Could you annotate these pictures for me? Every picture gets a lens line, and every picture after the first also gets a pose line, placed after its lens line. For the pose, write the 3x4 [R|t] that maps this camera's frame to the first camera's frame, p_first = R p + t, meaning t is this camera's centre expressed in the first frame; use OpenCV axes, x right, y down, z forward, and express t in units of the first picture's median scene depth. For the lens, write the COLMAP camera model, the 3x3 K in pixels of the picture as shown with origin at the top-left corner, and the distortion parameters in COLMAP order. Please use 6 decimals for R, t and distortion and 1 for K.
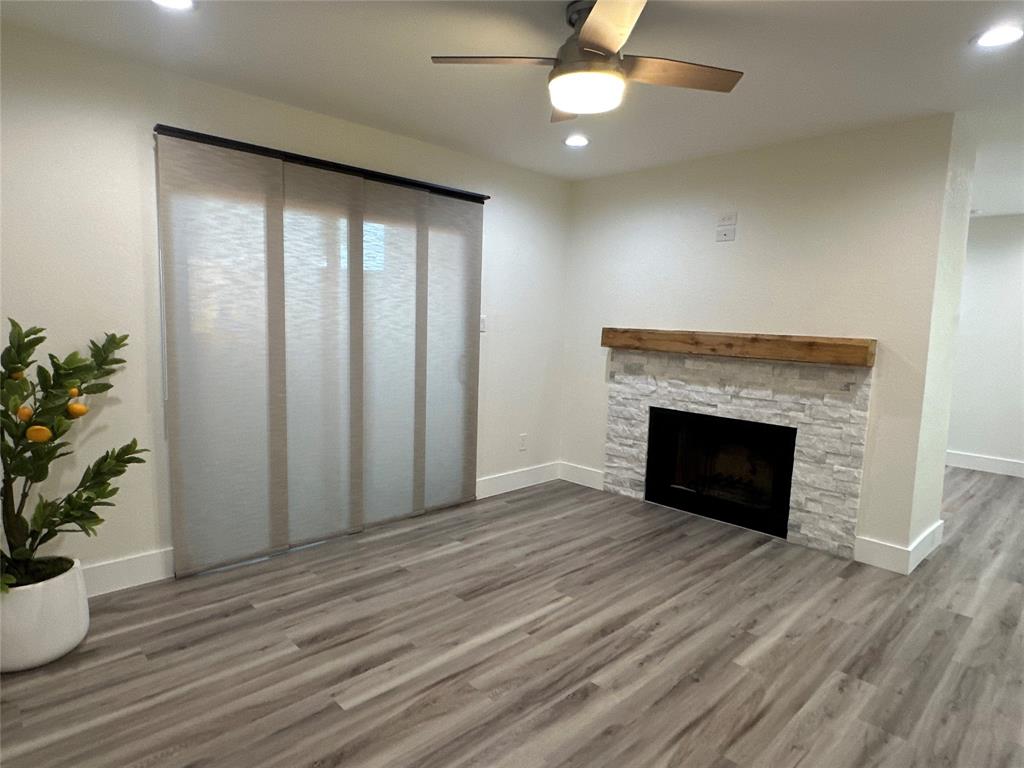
lens RADIAL K [[608.0, 0, 491.0], [0, 608.0, 385.4], [0, 0, 1]] dist [-0.002225, -0.001415]
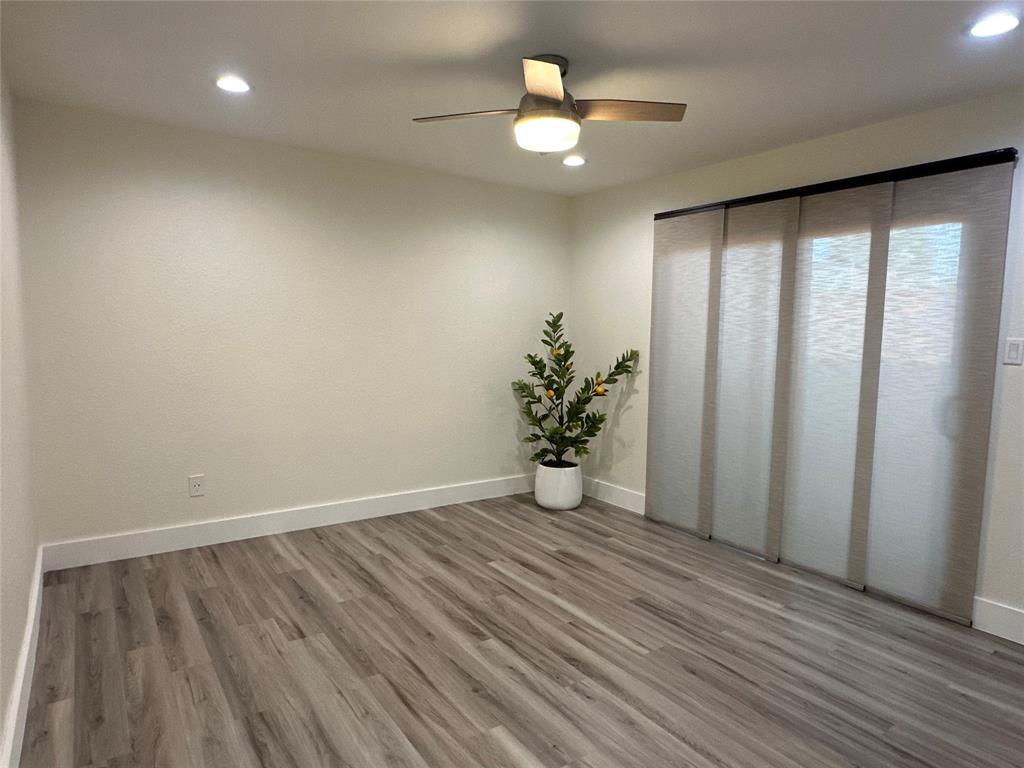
lens RADIAL K [[615.1, 0, 512.0], [0, 615.1, 384.0], [0, 0, 1]] dist [-0.006931, 0.000366]
pose [[-0.154610, 0.055568, -0.986412, 0.998266], [-0.133066, 0.988149, 0.076523, -0.072105], [0.978973, 0.143089, -0.145384, 0.876768]]
